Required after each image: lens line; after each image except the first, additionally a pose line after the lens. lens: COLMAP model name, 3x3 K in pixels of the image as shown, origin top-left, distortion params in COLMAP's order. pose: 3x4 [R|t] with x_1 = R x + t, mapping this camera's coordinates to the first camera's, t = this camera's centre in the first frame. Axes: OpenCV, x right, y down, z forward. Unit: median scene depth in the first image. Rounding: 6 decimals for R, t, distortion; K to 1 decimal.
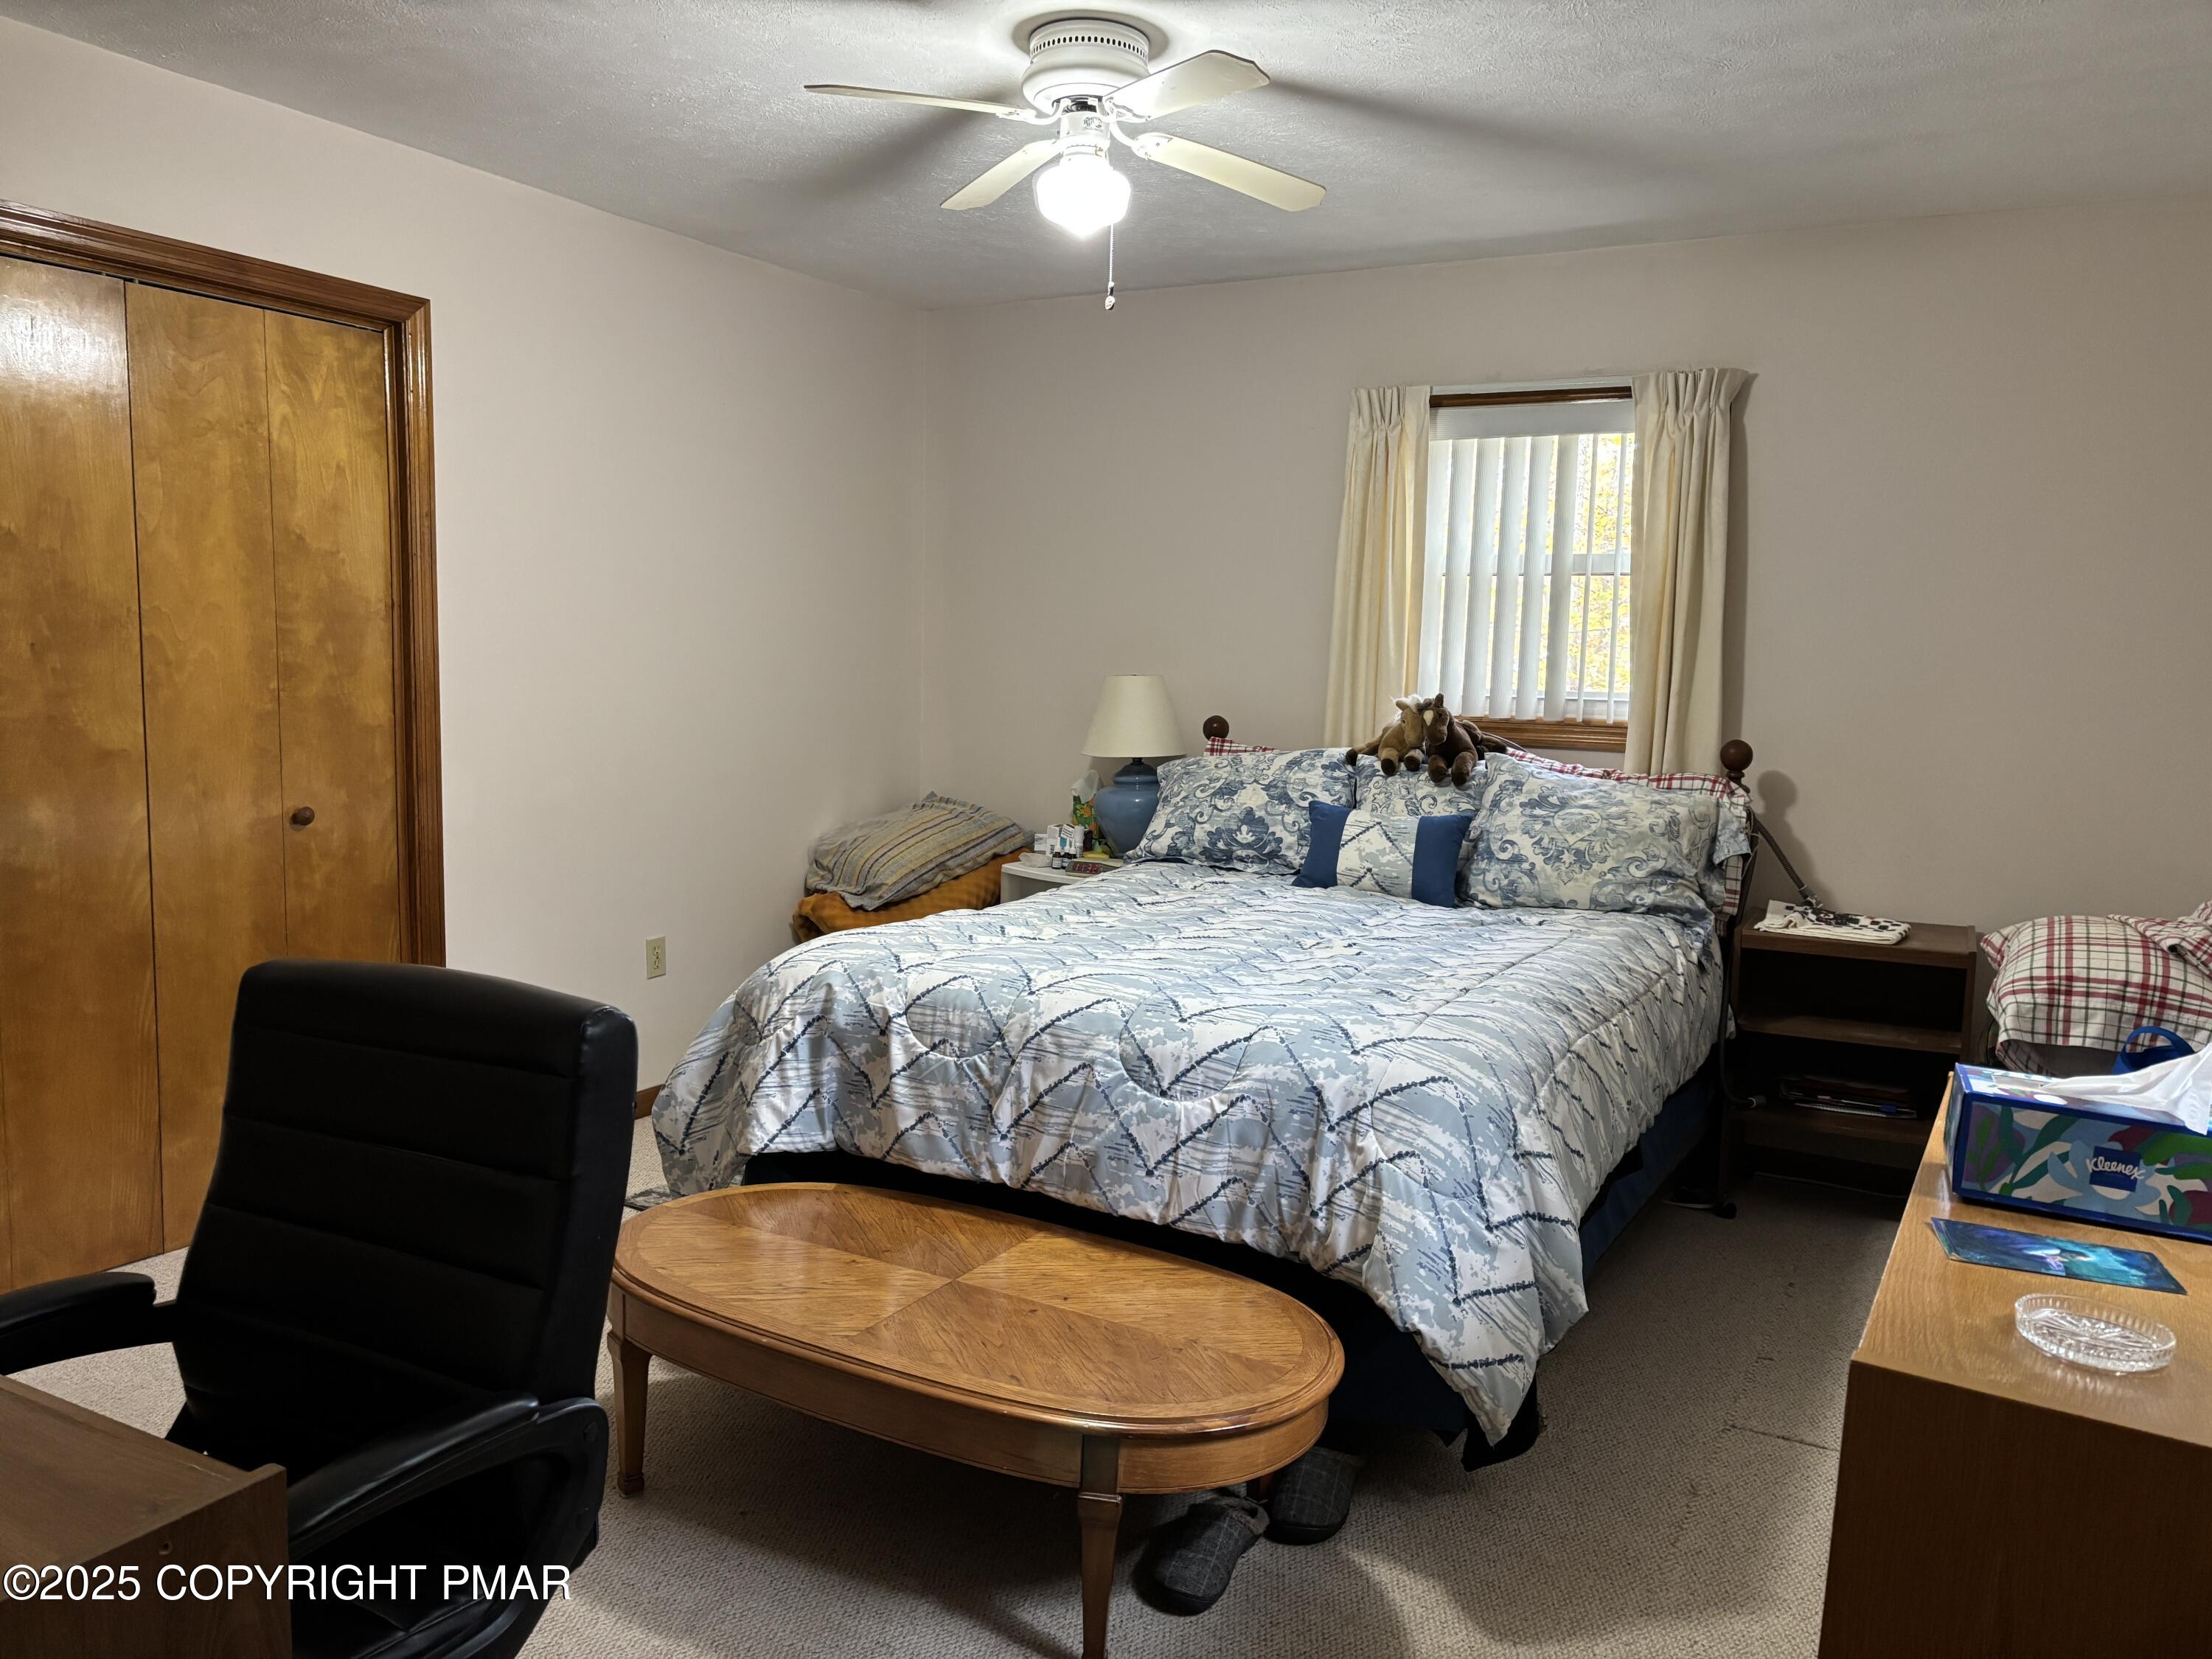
lens RADIAL K [[1654.3, 0, 1100.2], [0, 1654.3, 840.9], [0, 0, 1]] dist [0.093320, -0.121791]
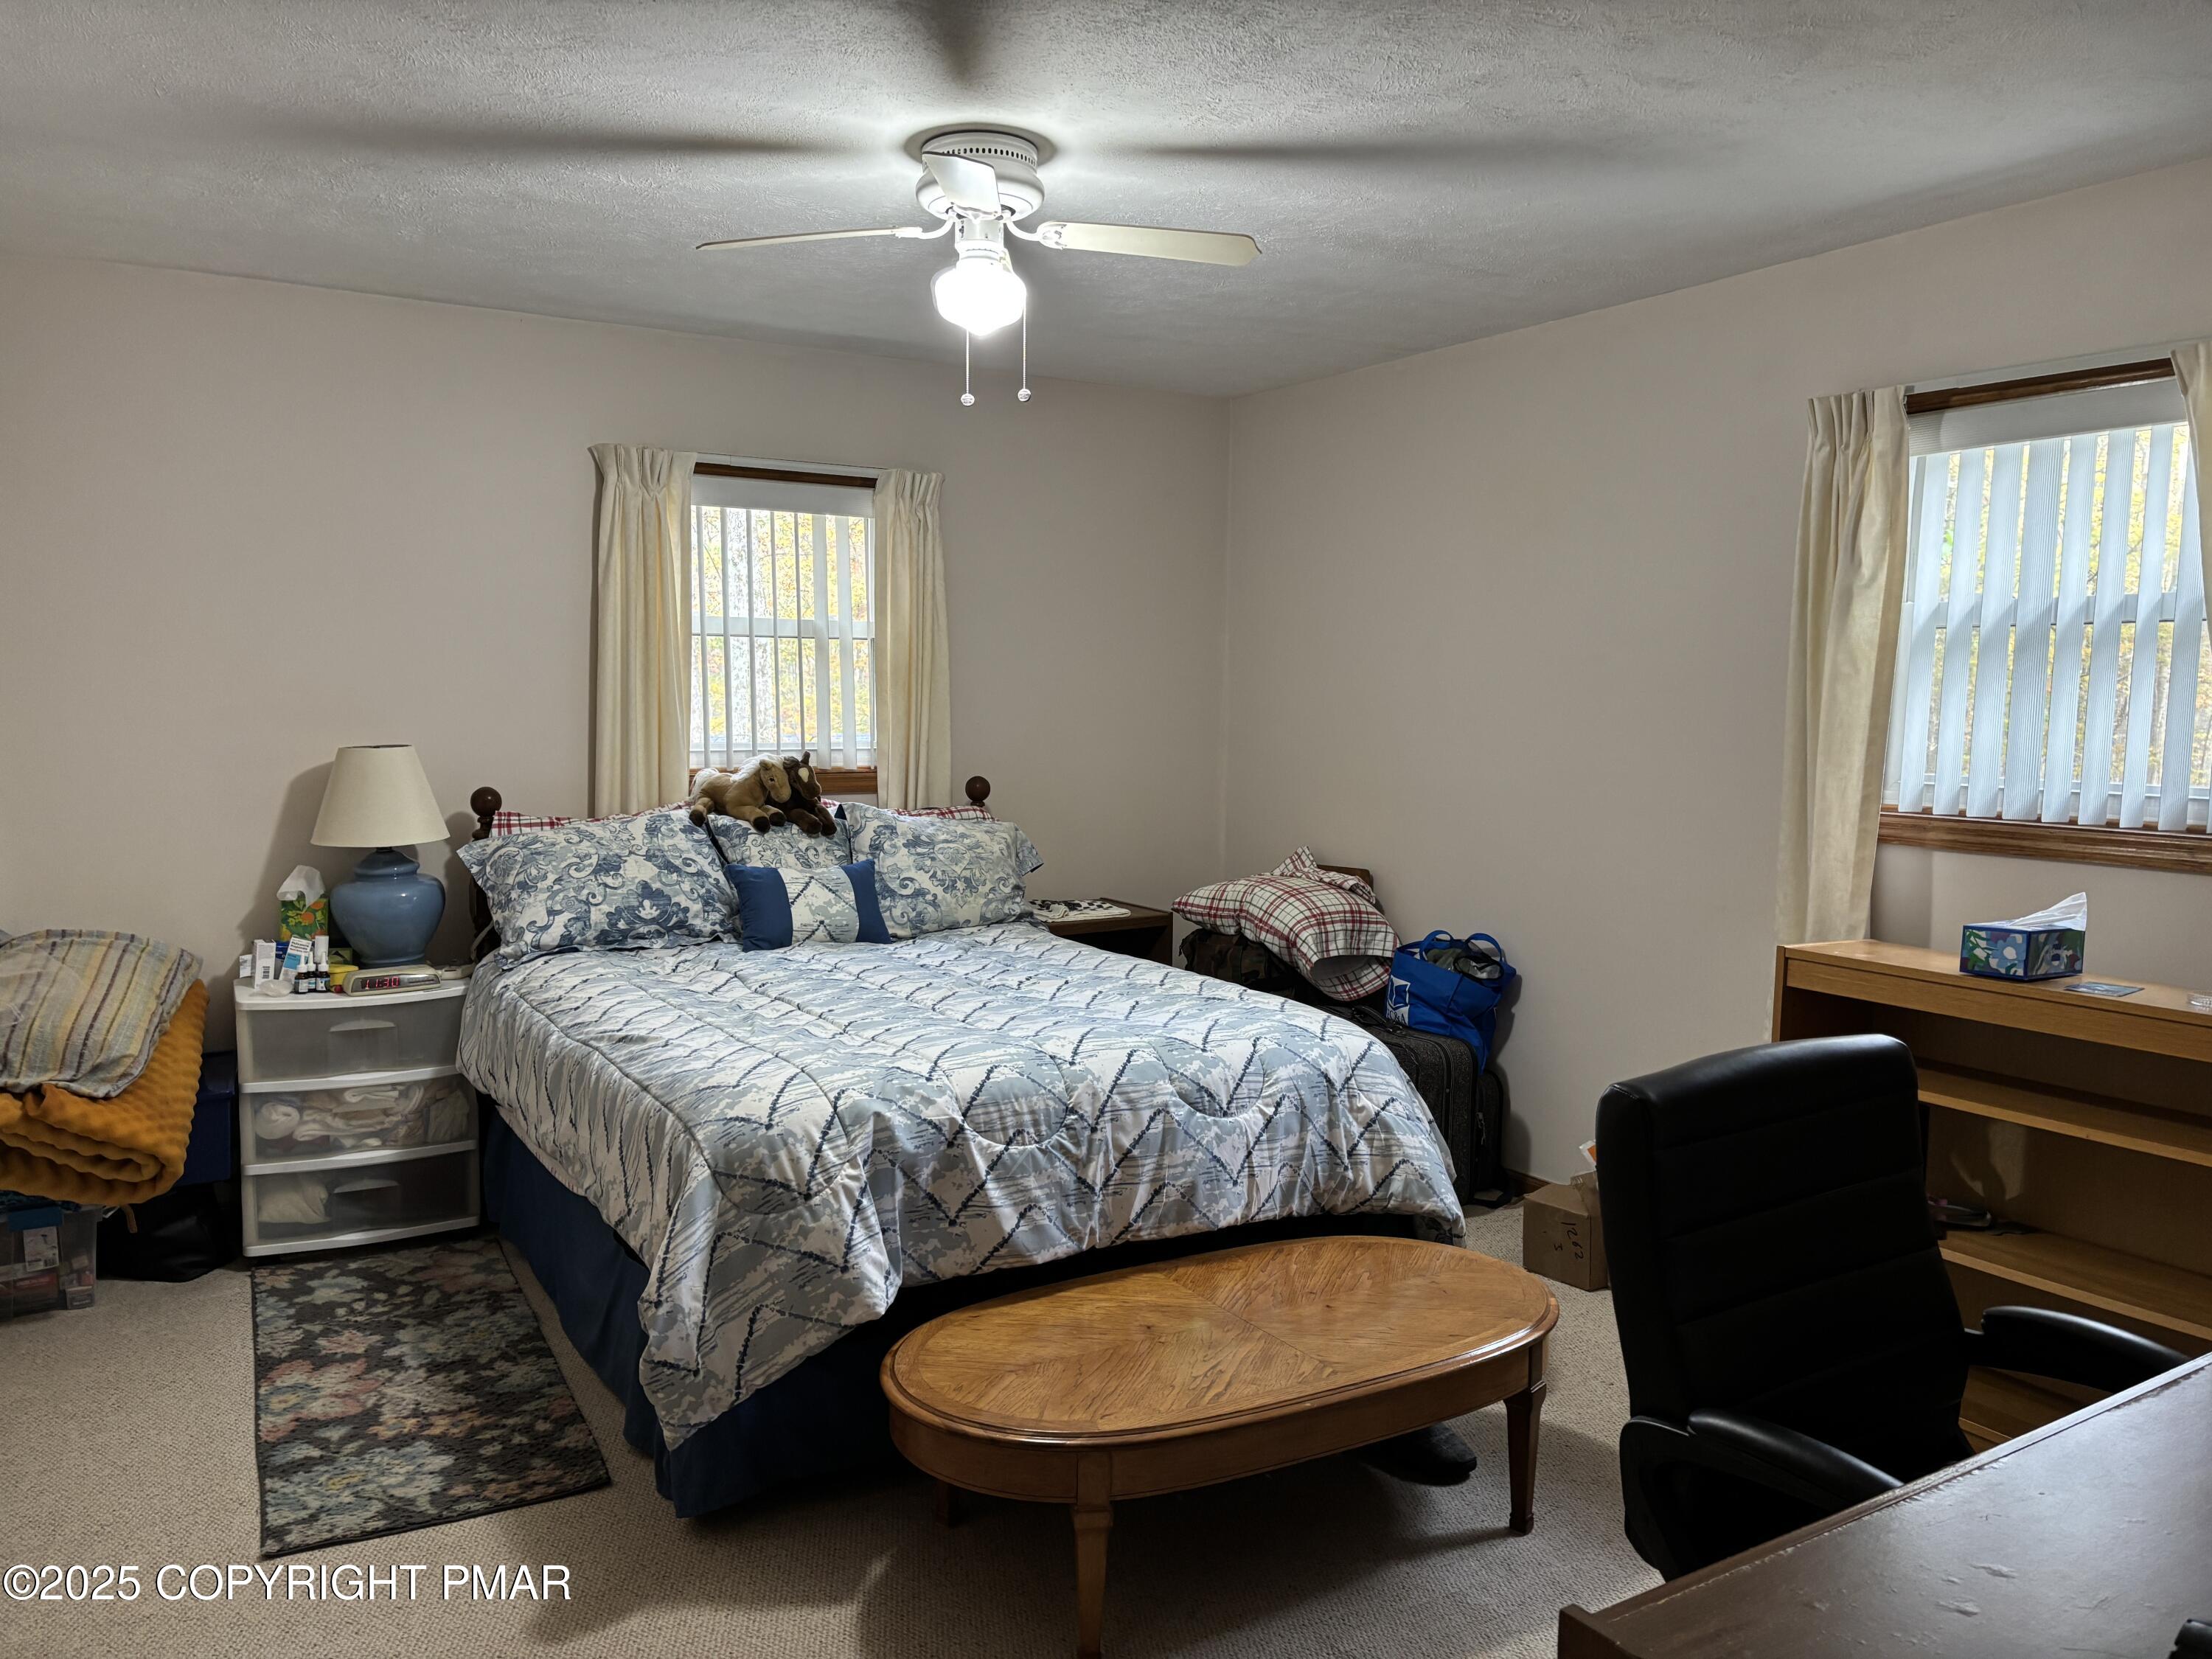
lens RADIAL K [[1654.3, 0, 1100.2], [0, 1654.3, 840.9], [0, 0, 1]] dist [0.093320, -0.121791]
pose [[0.488839, -0.105445, 0.865978, -0.880023], [0.109462, 0.992237, 0.059028, -0.102531], [-0.865479, 0.065936, 0.496586, 0.432175]]
